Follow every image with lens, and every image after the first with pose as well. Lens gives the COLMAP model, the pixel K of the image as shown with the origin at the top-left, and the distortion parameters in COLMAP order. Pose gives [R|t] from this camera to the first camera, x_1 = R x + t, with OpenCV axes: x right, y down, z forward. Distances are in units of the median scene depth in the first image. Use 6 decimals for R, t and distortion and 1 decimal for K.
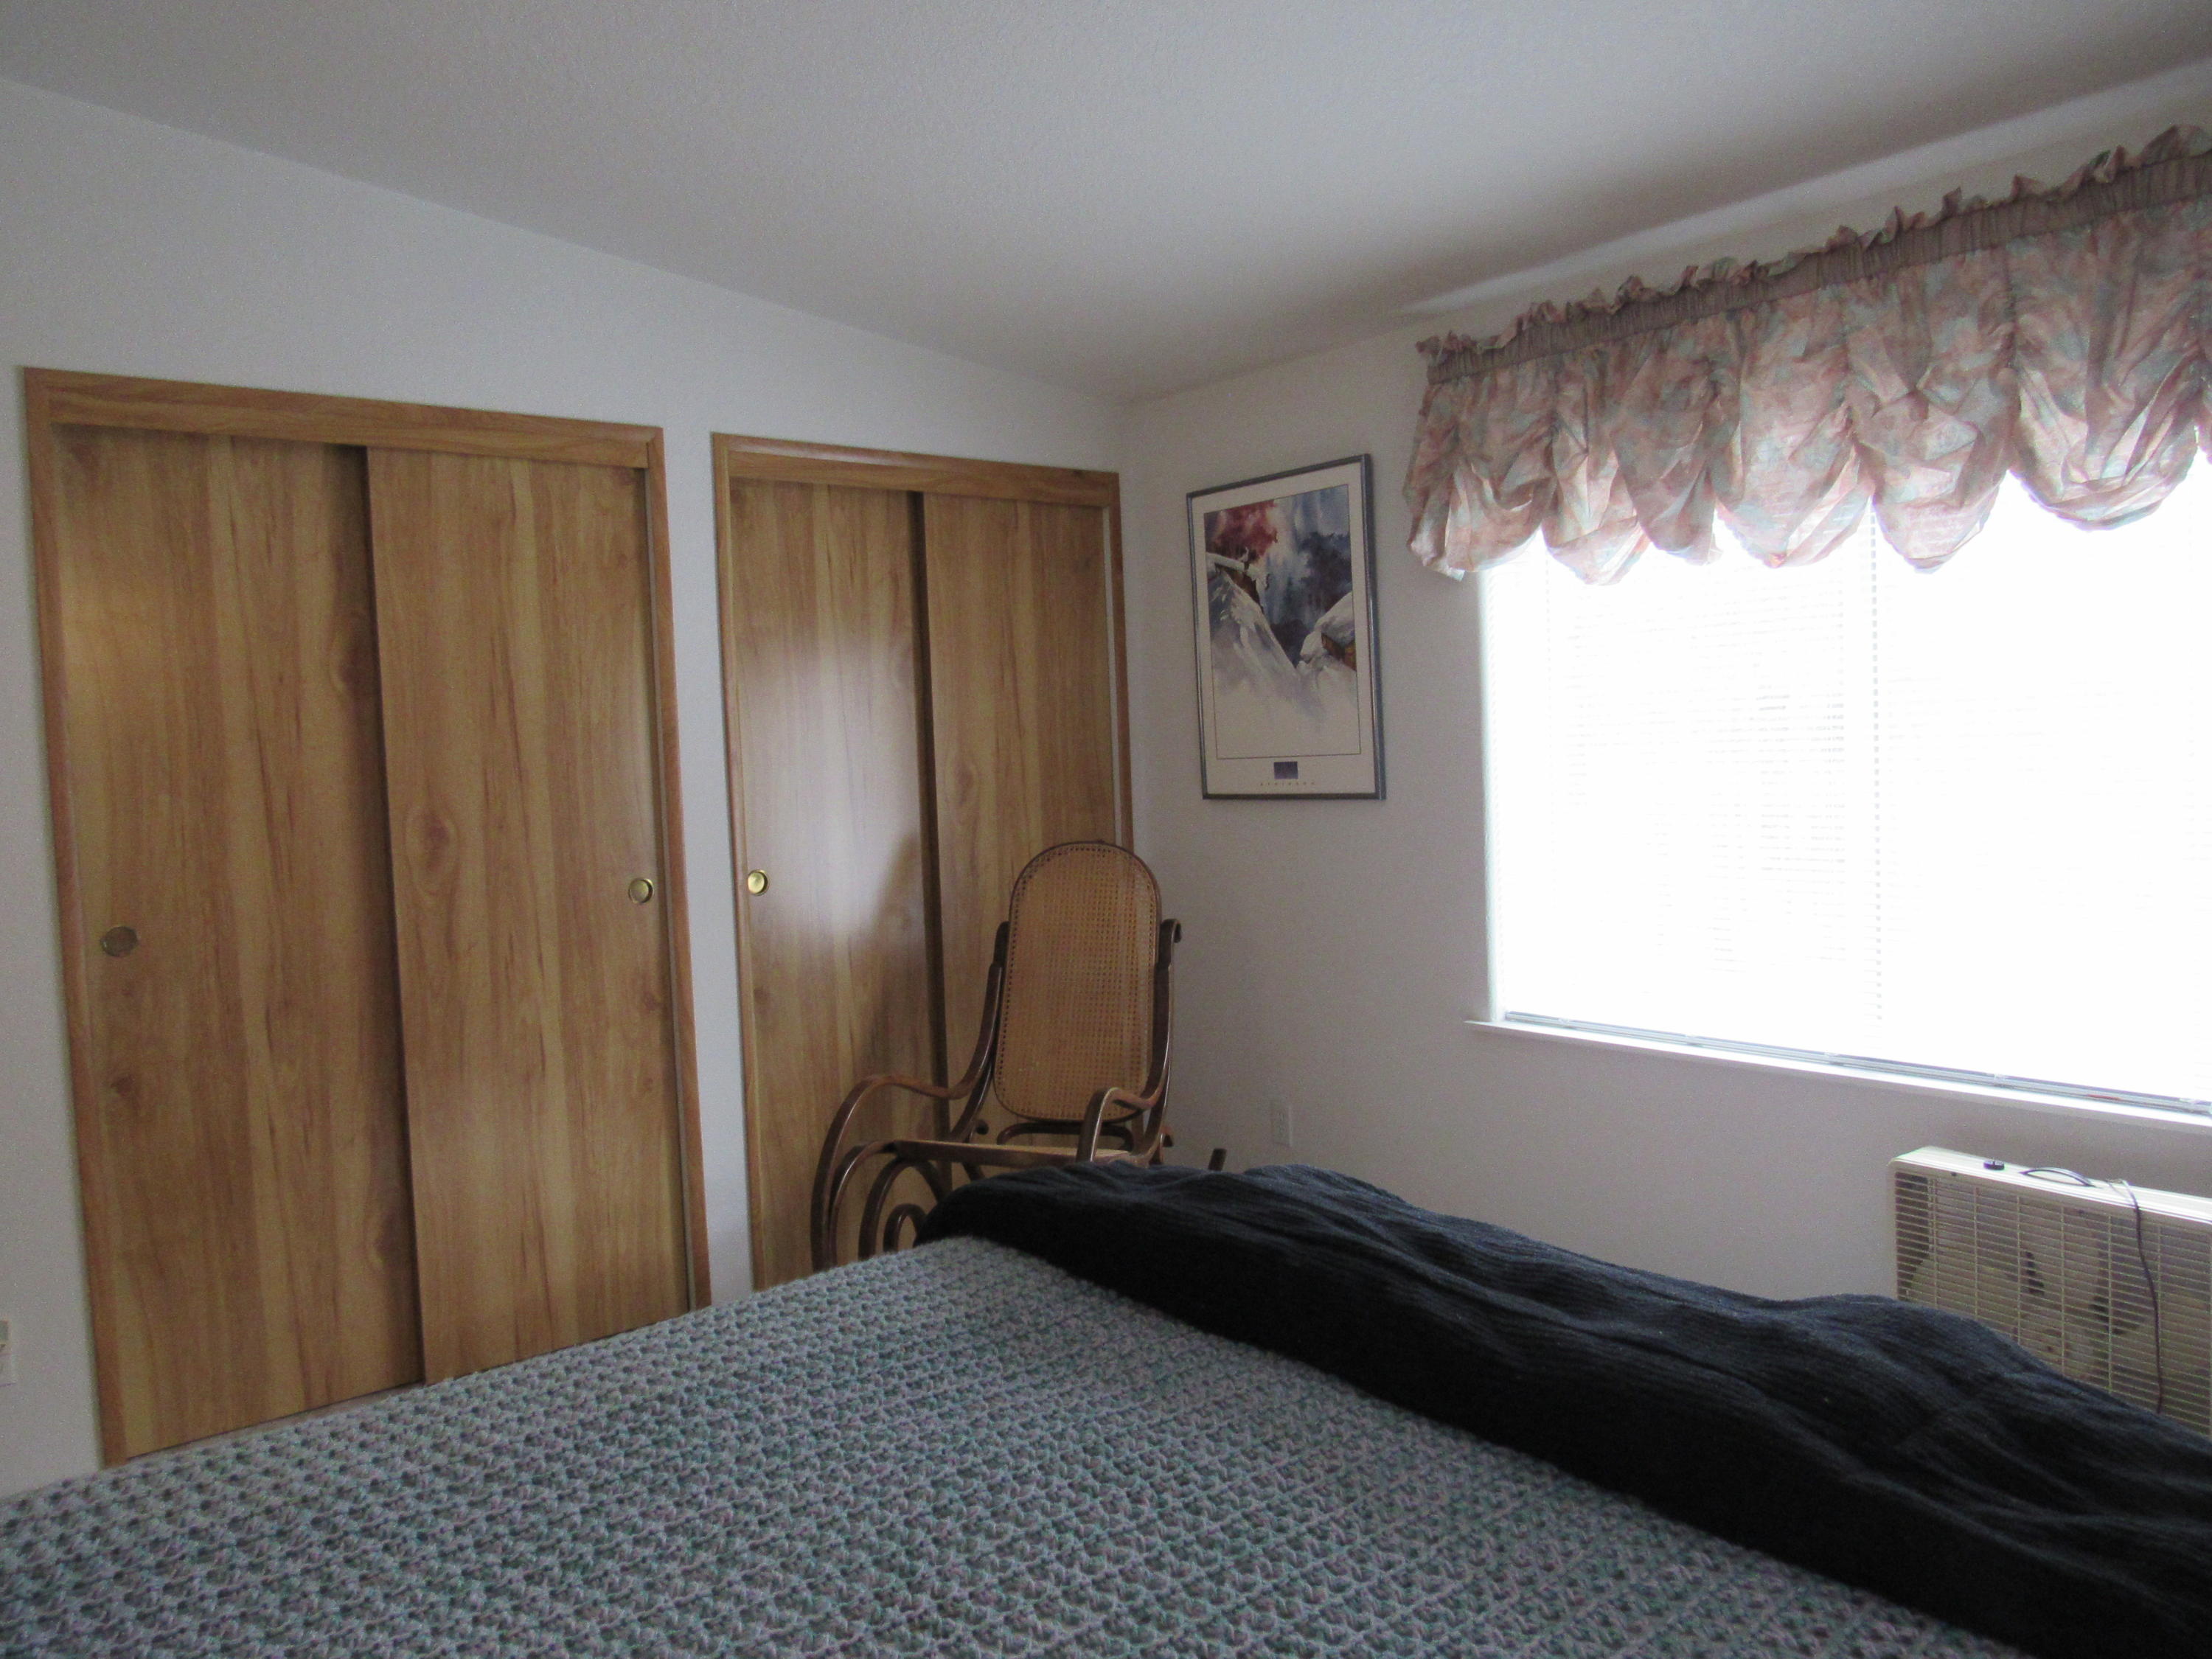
lens RADIAL K [[1594.9, 0, 1107.8], [0, 1594.9, 820.5], [0, 0, 1]] dist [-0.030183, 0.015862]
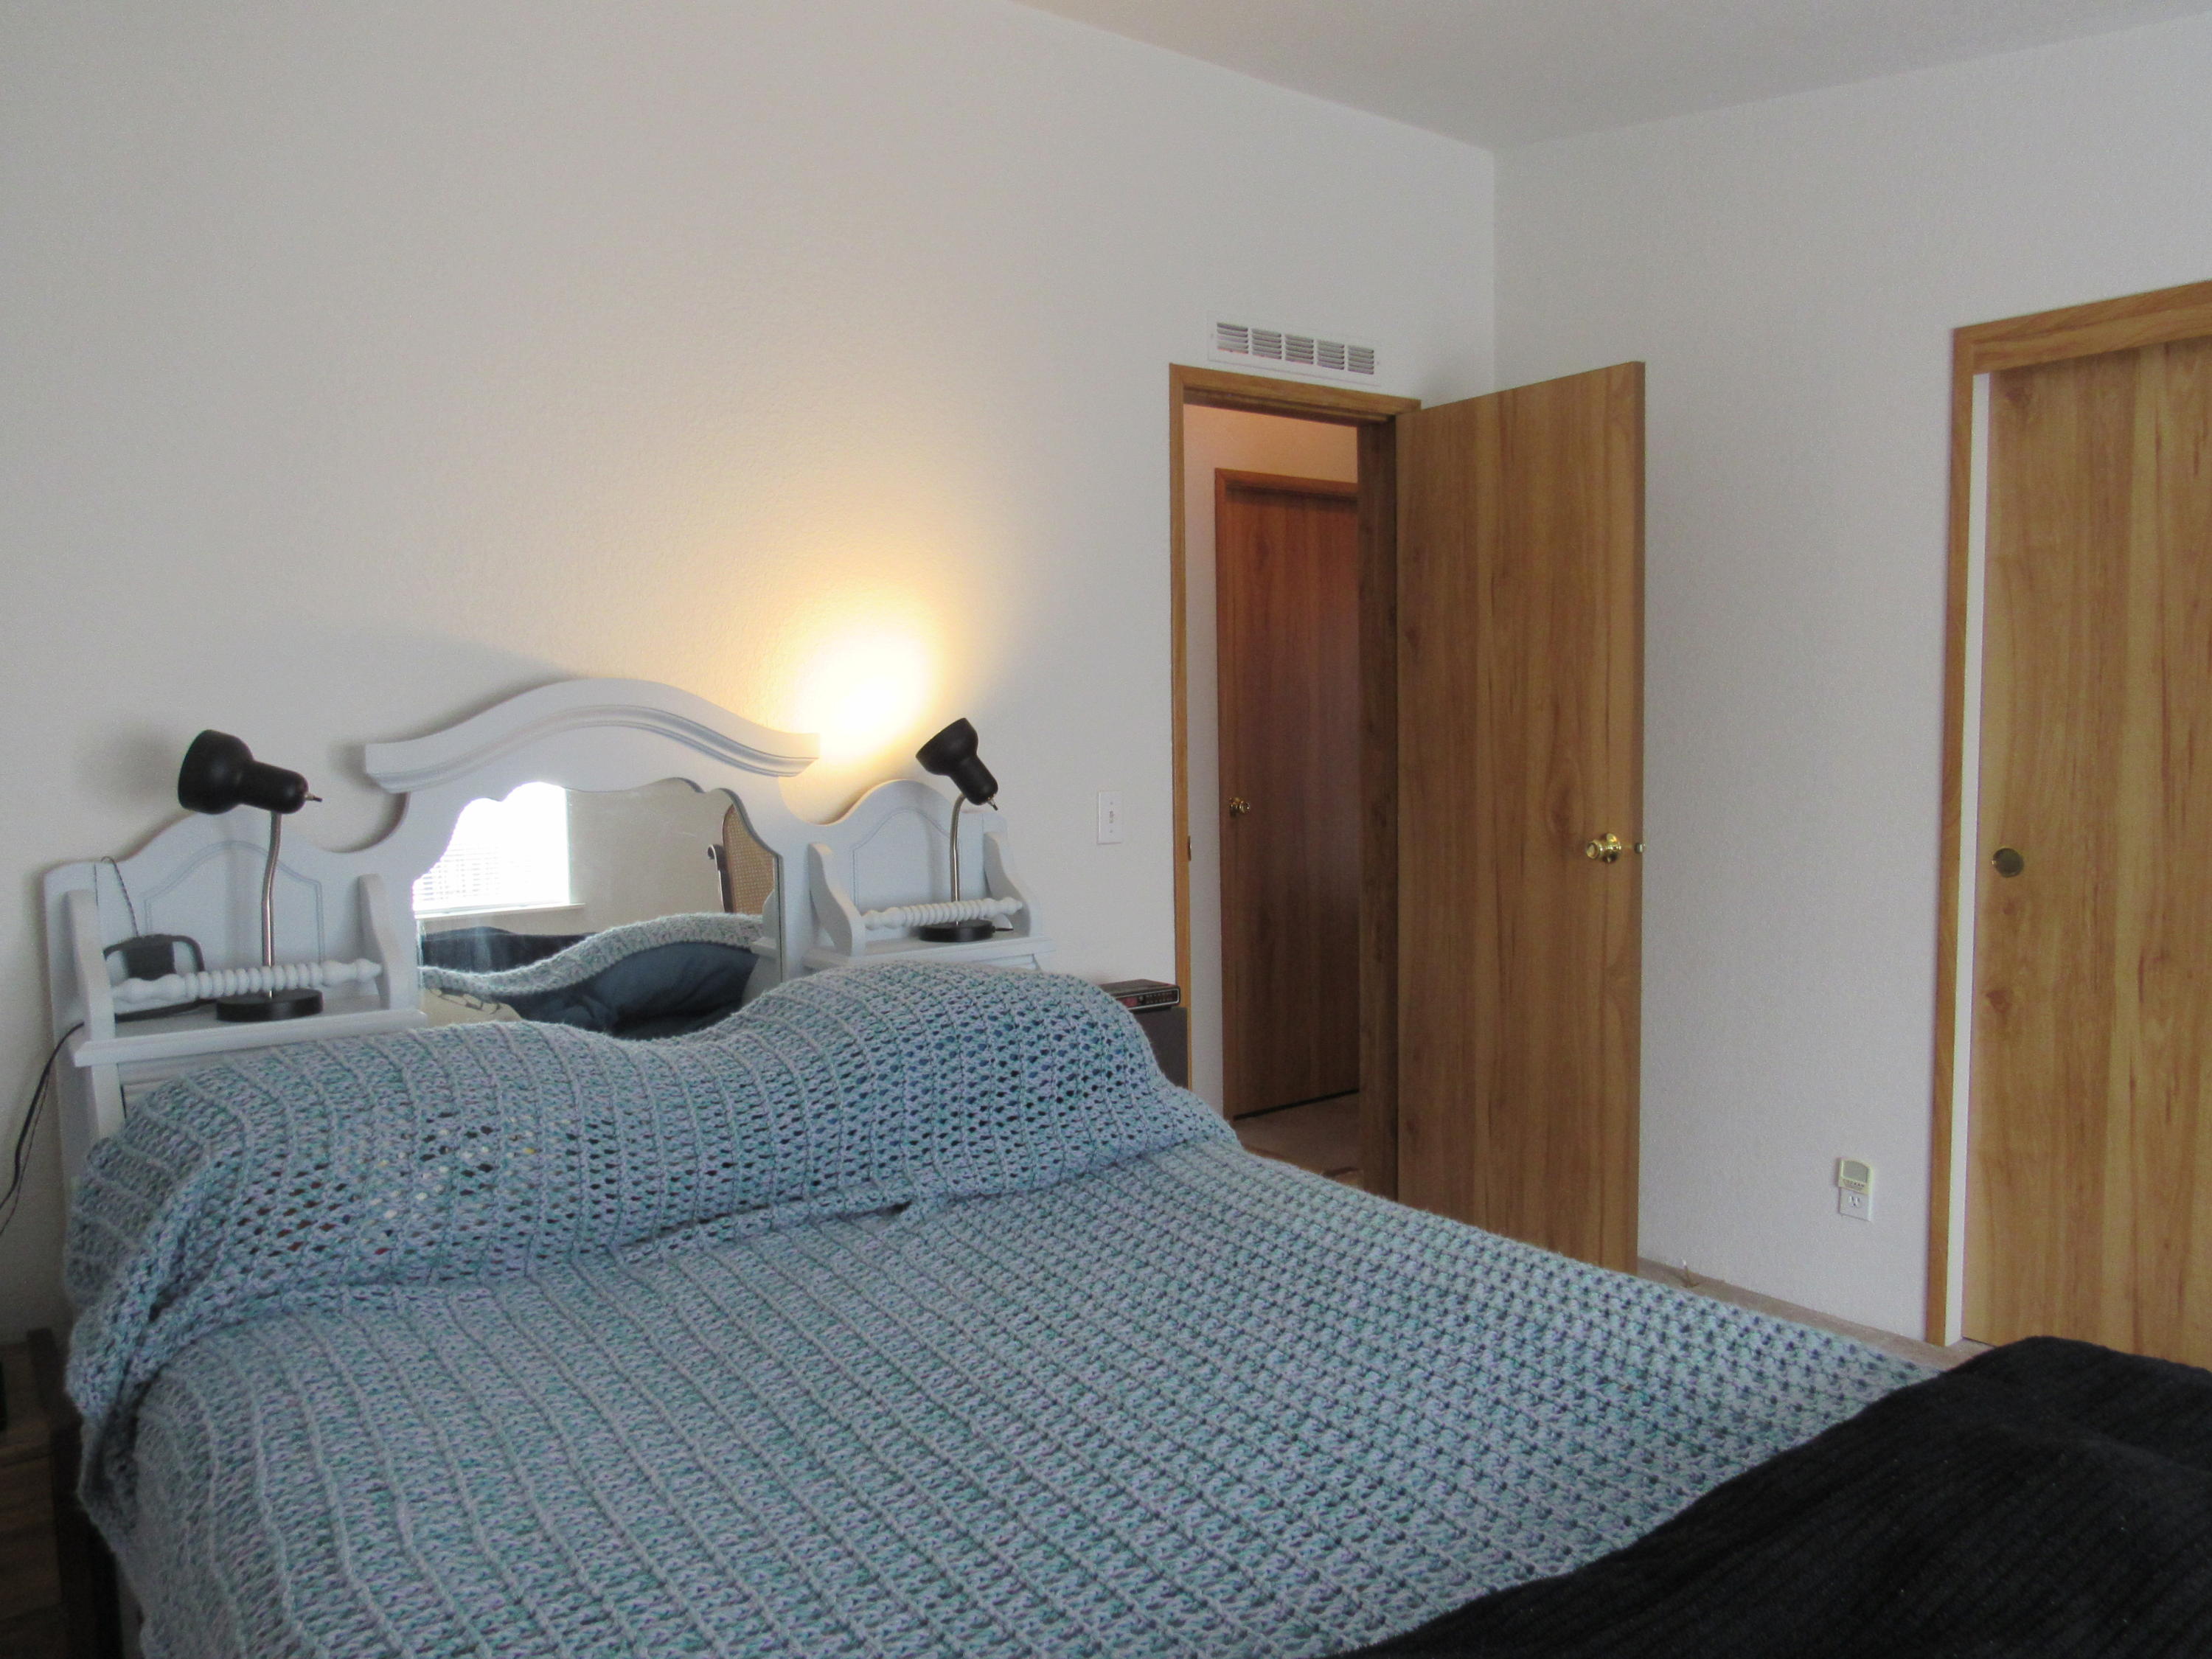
lens RADIAL K [[1594.9, 0, 1100.6], [0, 1594.9, 836.3], [0, 0, 1]] dist [-0.030183, 0.015862]
pose [[-0.047852, 0.112170, -0.992536, 0.389166], [-0.039851, 0.992669, 0.114106, -0.032094], [0.998059, 0.045014, -0.043032, 0.384641]]
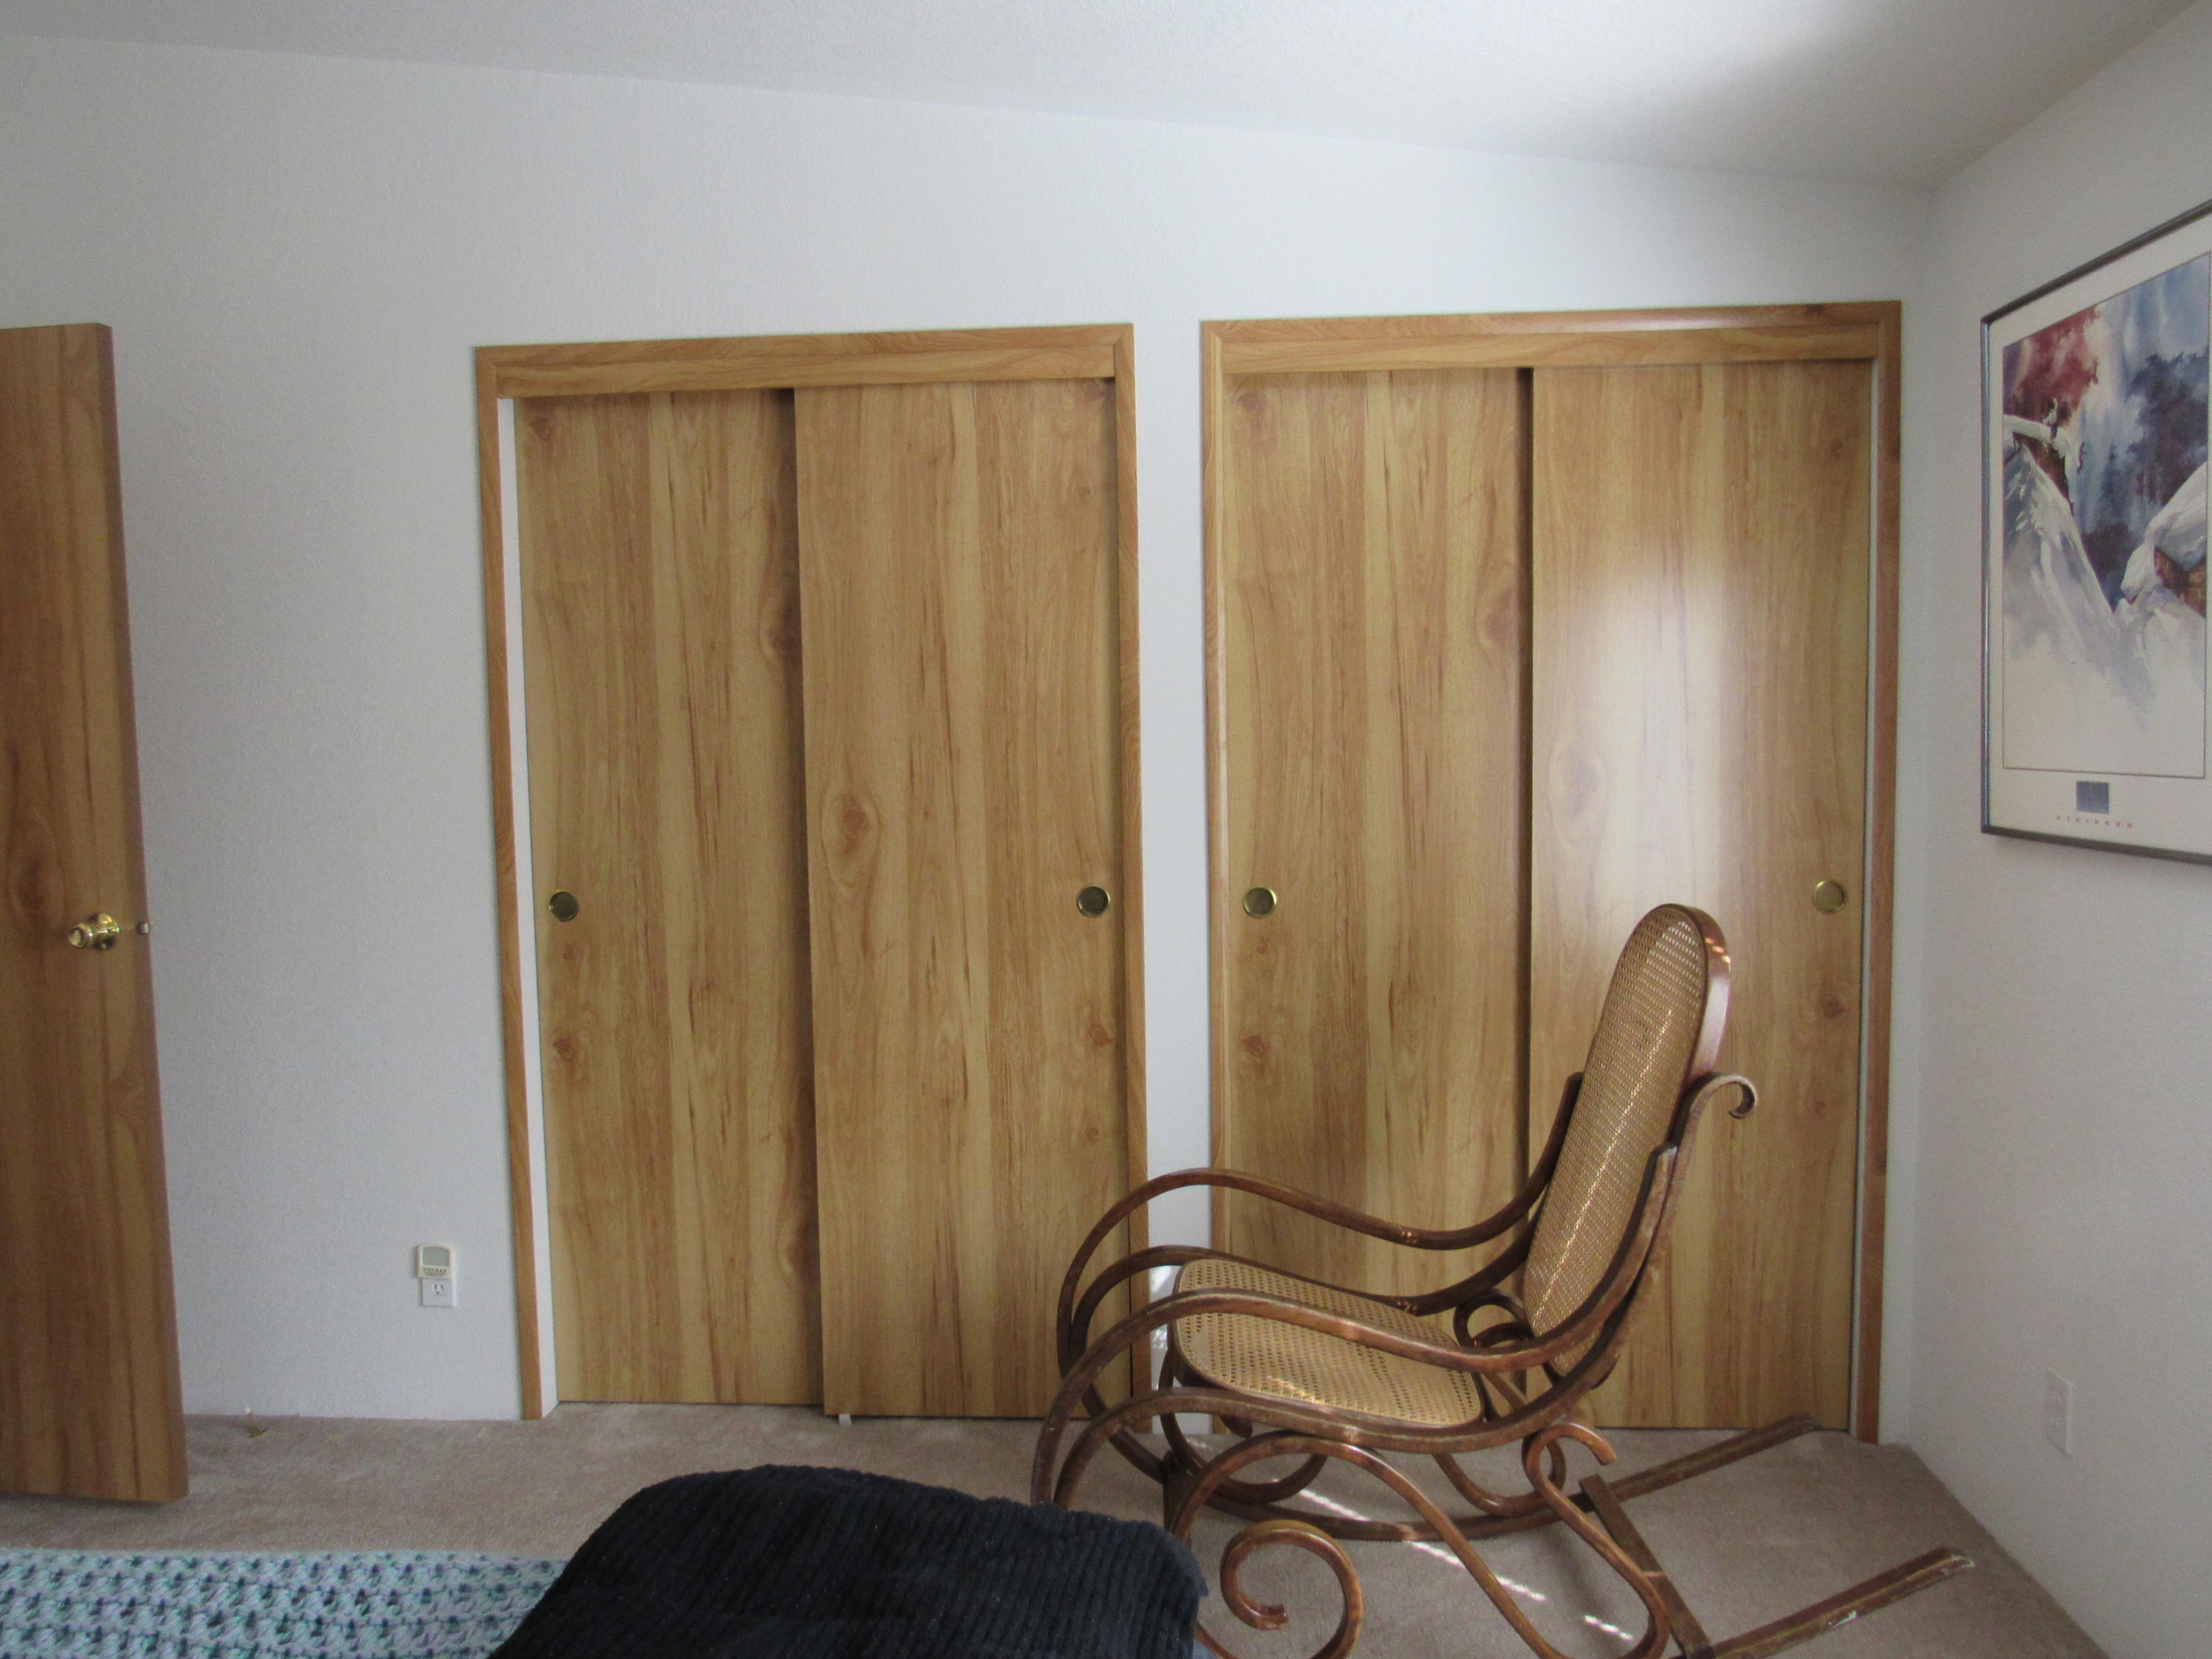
lens RADIAL K [[1594.9, 0, 1107.3], [0, 1594.9, 824.4], [0, 0, 1]] dist [-0.030183, 0.015862]
pose [[0.722237, 0.073944, -0.687682, 0.288797], [-0.046512, 0.997211, 0.058377, -0.045643], [0.690080, -0.010177, 0.723661, 0.434849]]
